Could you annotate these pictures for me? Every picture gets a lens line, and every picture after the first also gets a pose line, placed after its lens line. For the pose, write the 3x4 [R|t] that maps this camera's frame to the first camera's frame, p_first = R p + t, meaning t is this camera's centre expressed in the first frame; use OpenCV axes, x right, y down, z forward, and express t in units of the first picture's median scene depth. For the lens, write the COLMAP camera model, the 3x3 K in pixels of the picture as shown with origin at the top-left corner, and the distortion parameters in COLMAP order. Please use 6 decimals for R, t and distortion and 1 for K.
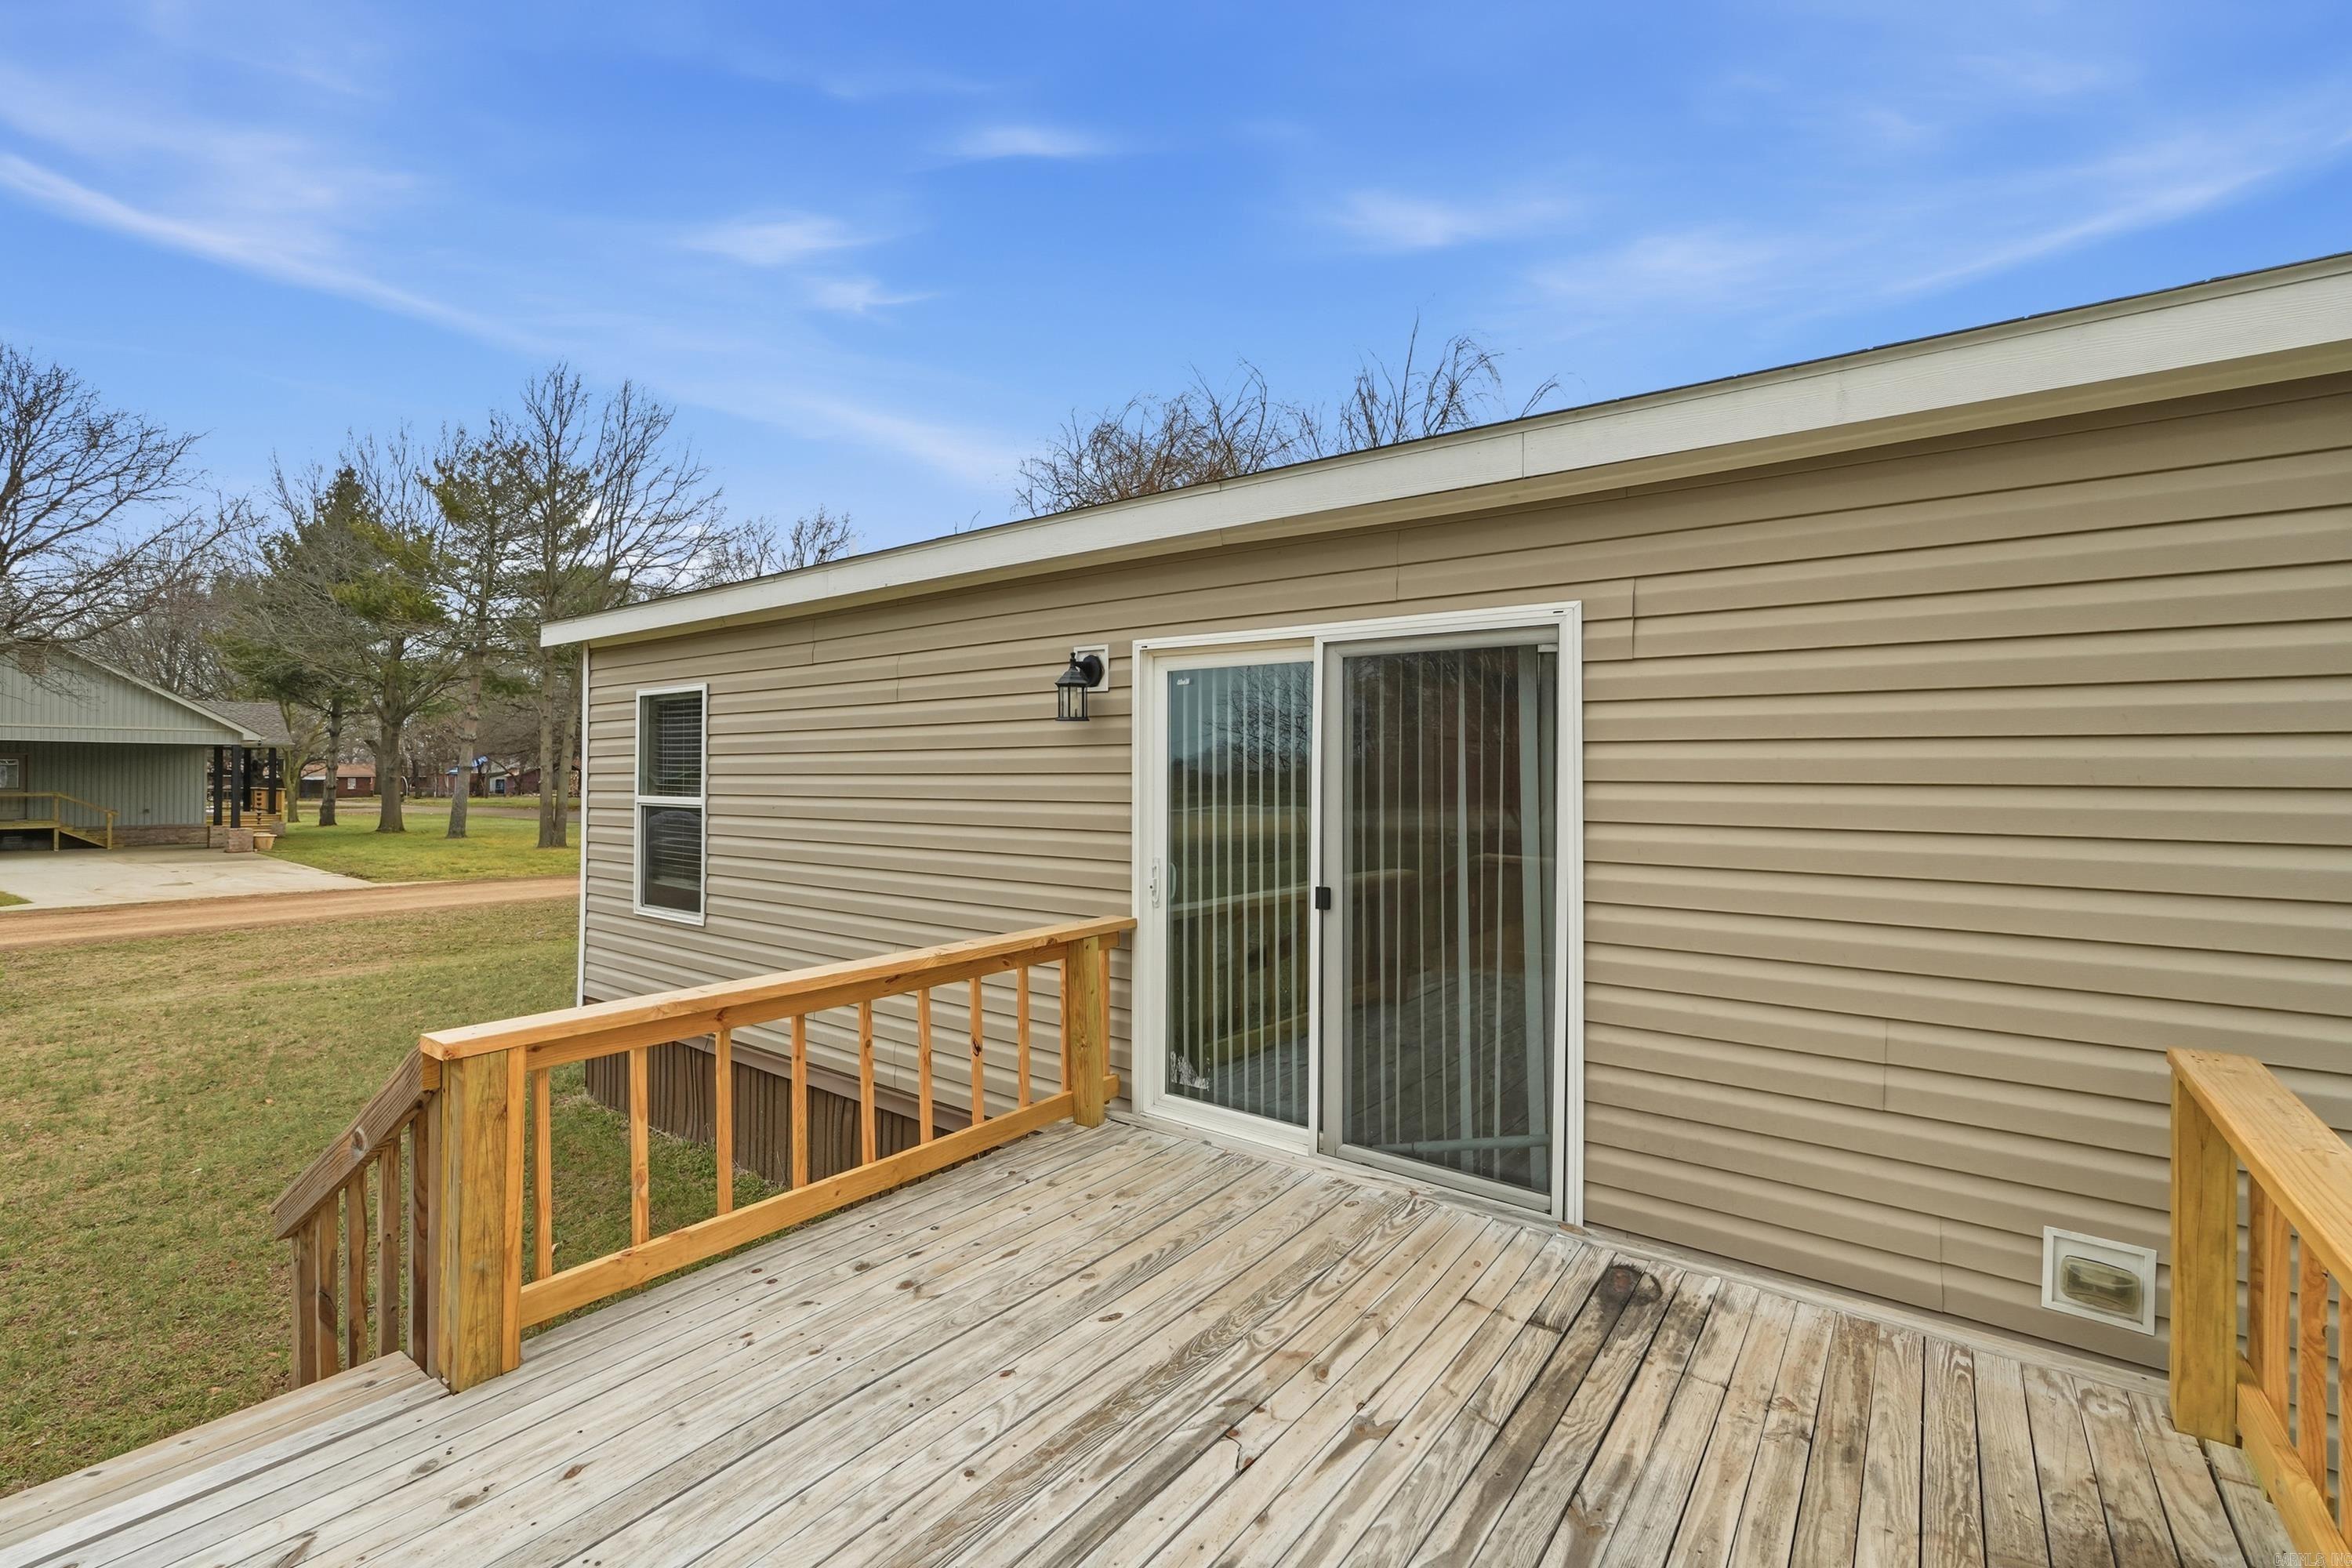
lens RADIAL K [[1022.7, 0, 1161.1], [0, 1022.7, 767.8], [0, 0, 1]] dist [-0.001984, 0.000619]
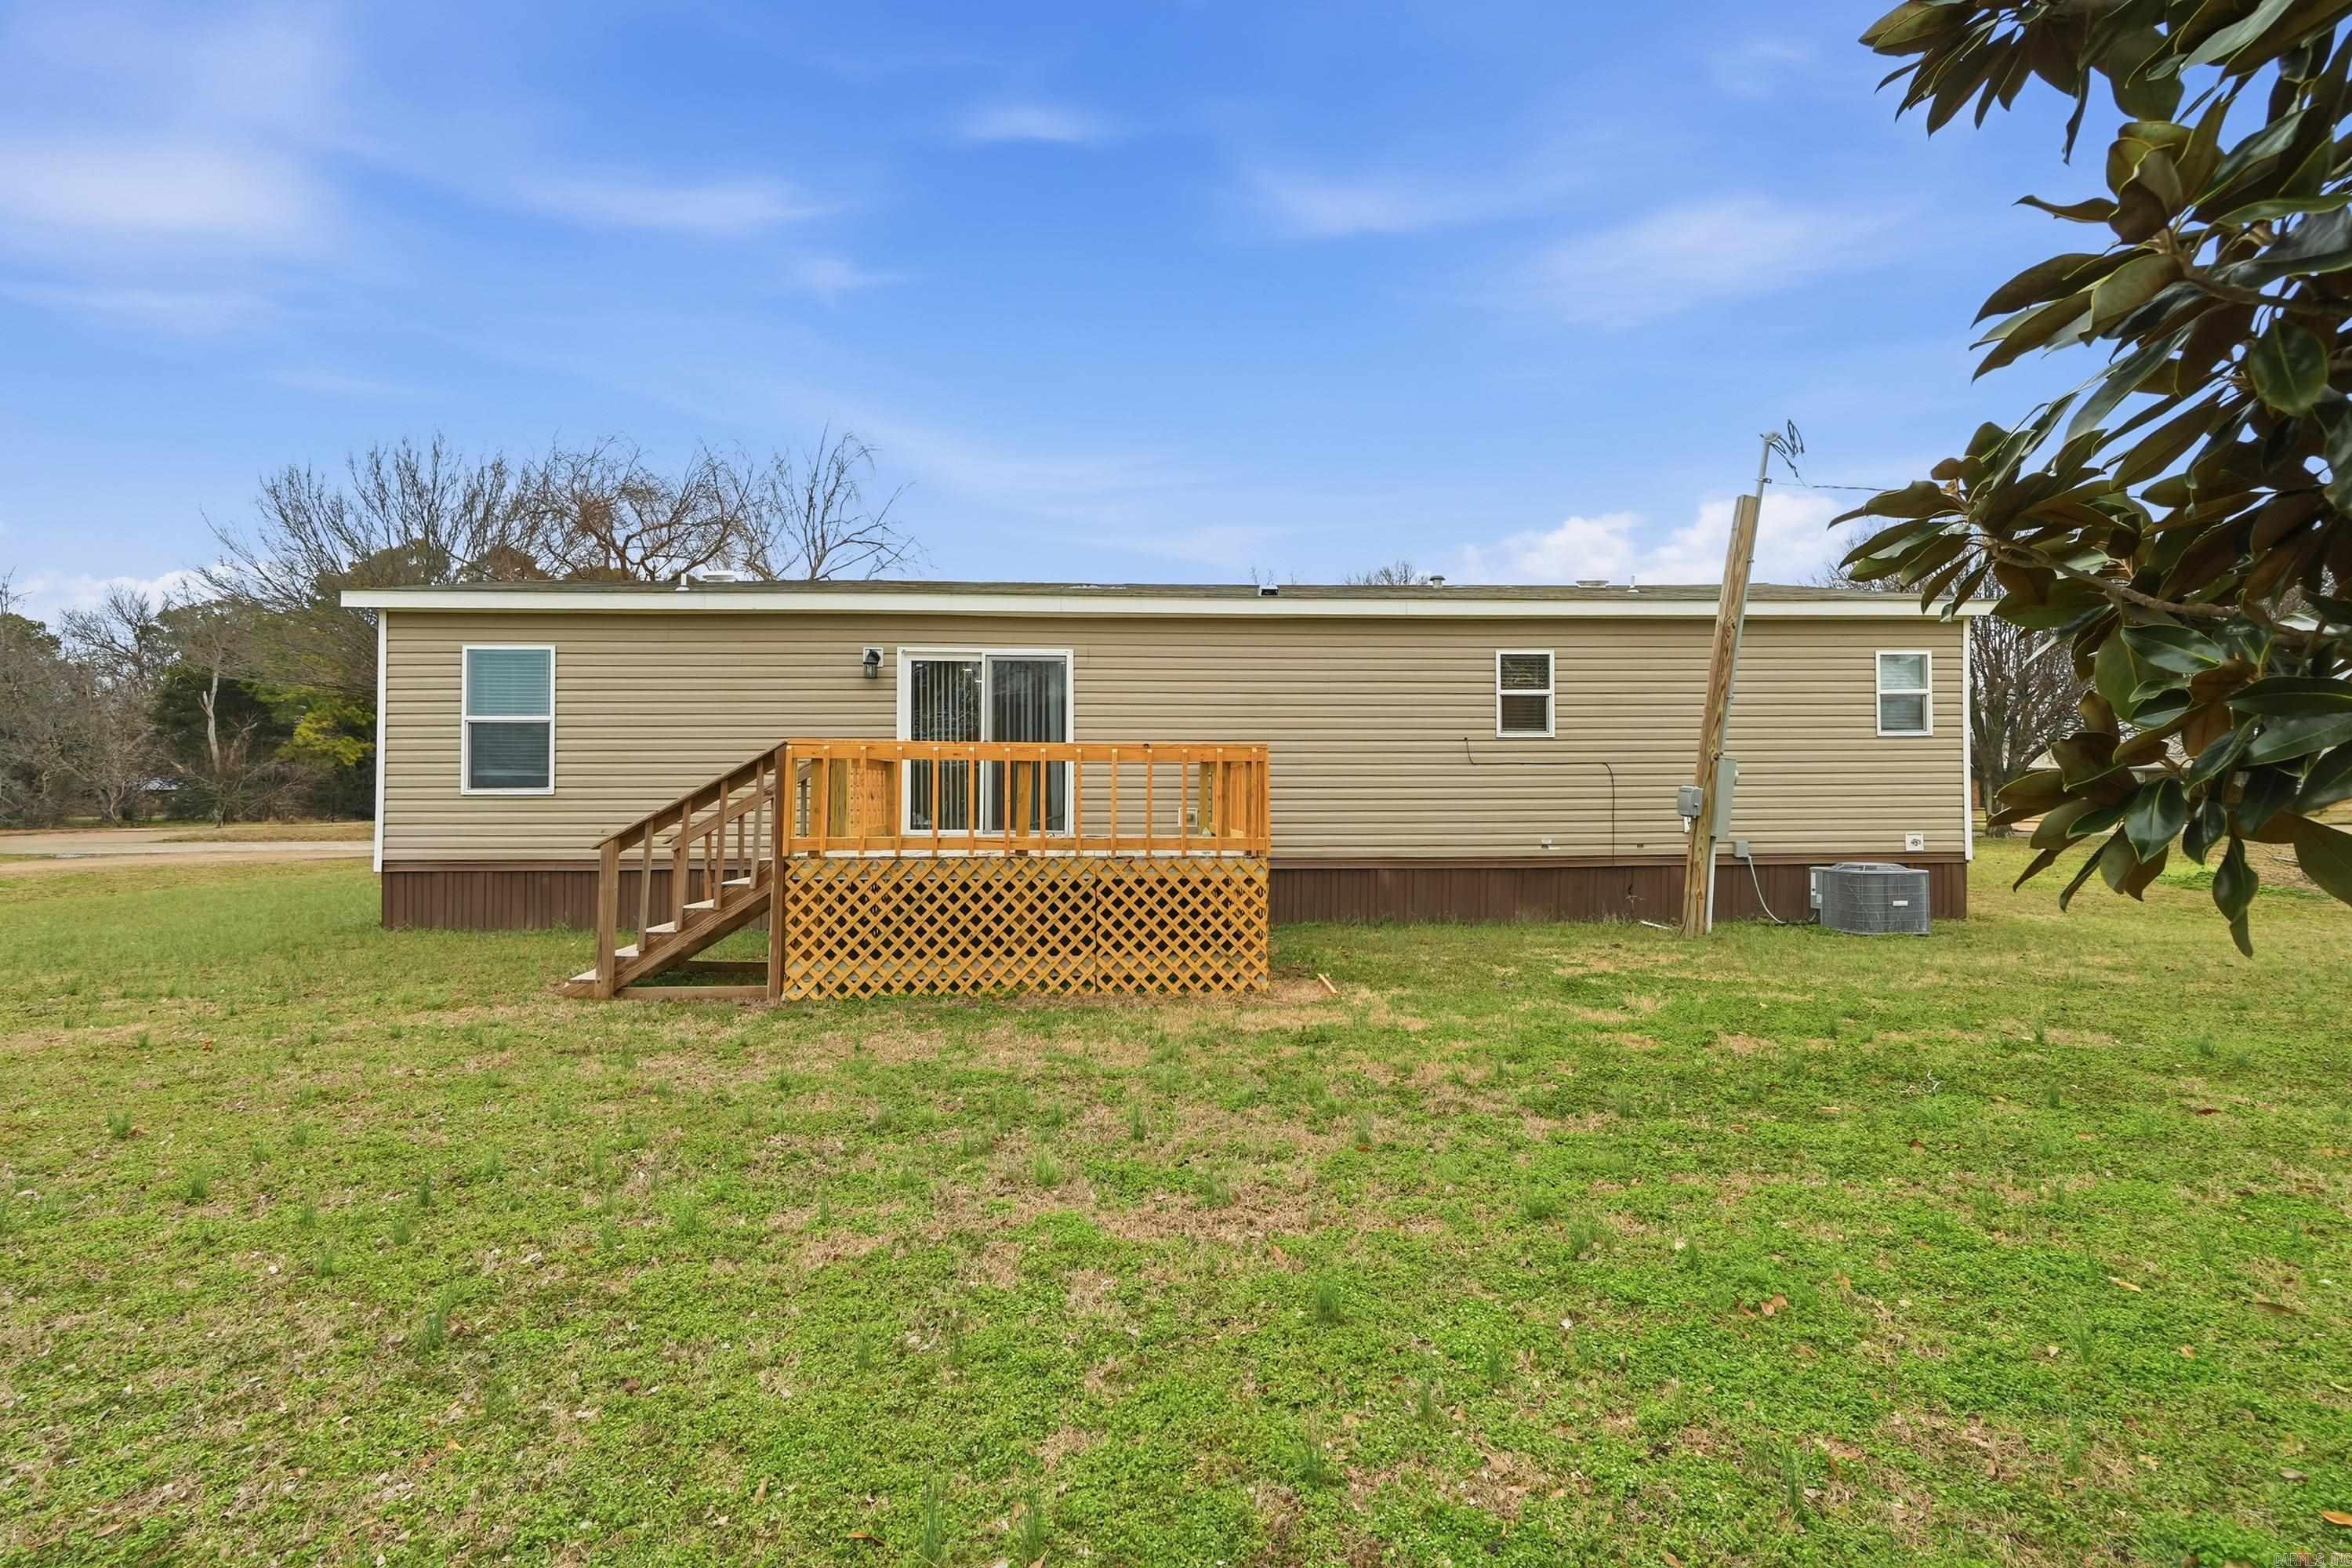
lens RADIAL K [[1022.7, 0, 1161.1], [0, 1022.7, 767.8], [0, 0, 1]] dist [-0.001984, 0.000619]
pose [[0.769206, 0.016894, 0.638777, -0.610204], [-0.000311, 0.999660, -0.026063, 0.126480], [-0.639000, 0.019849, 0.768950, -0.711273]]
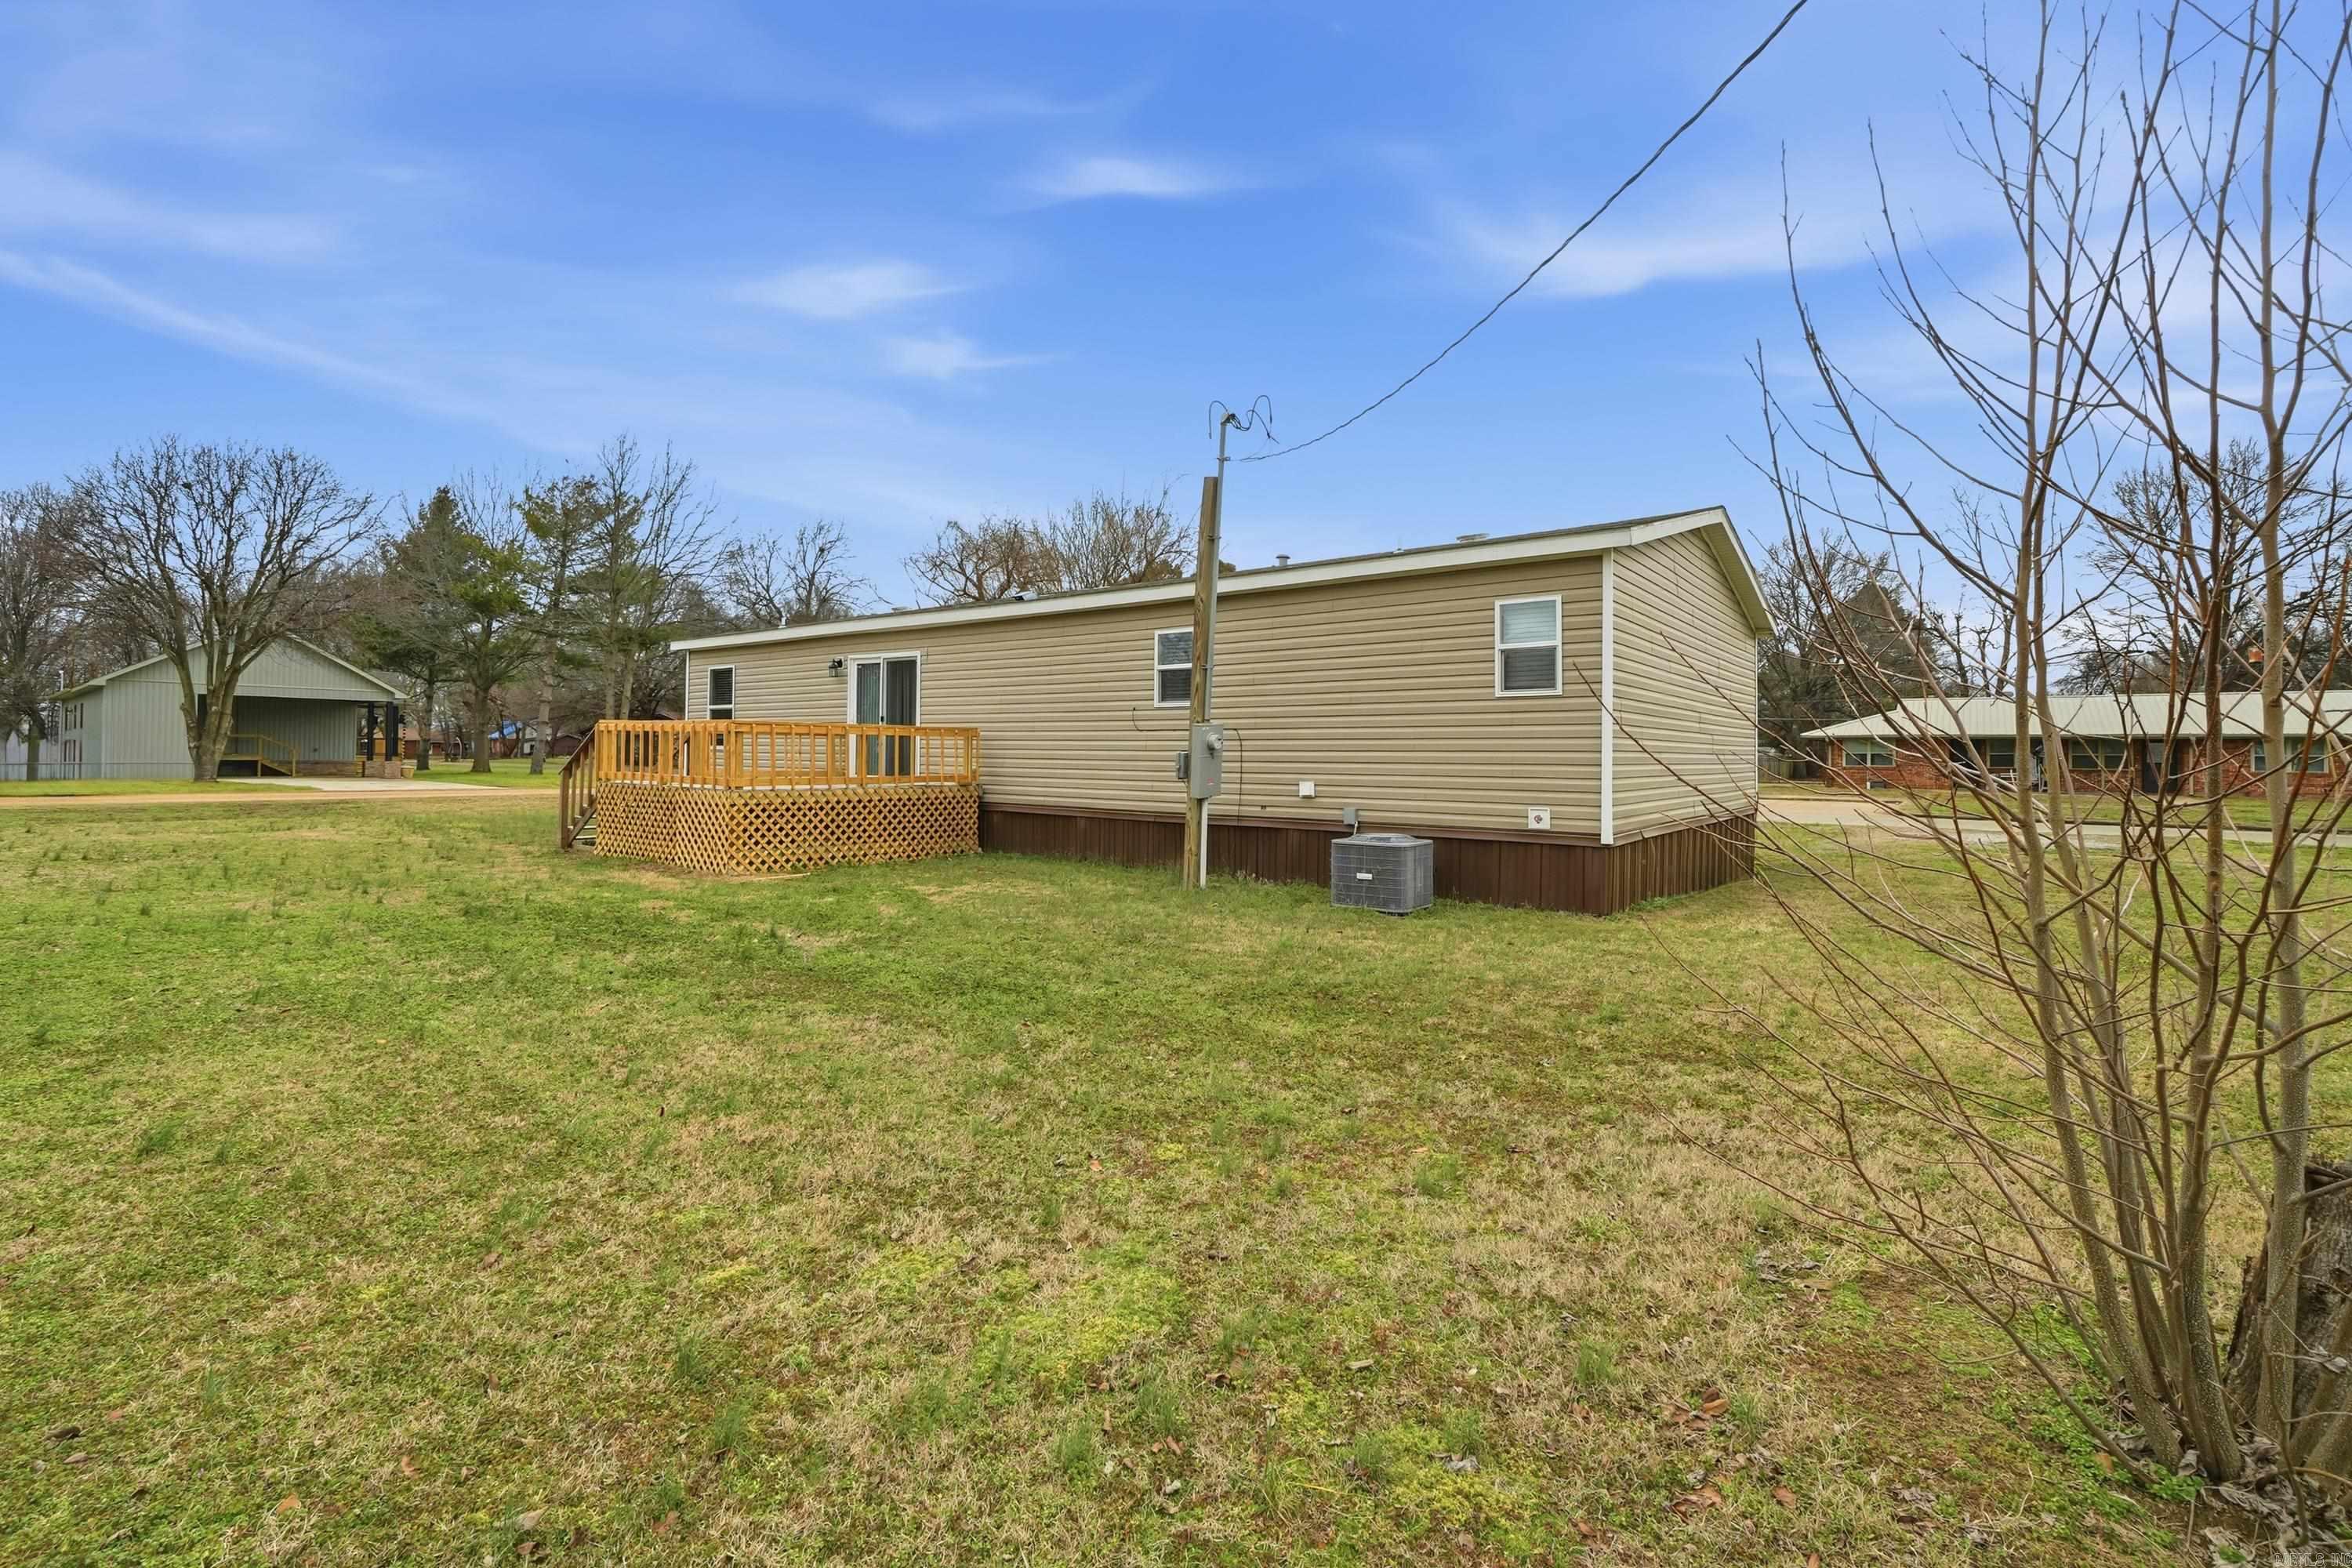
lens RADIAL K [[1022.7, 0, 1161.1], [0, 1022.7, 767.8], [0, 0, 1]] dist [-0.001984, 0.000619]
pose [[0.999863, 0.010479, -0.012828, 0.653784], [-0.010197, 0.999709, 0.021868, 0.107798], [0.013054, -0.021734, 0.999679, -1.532689]]
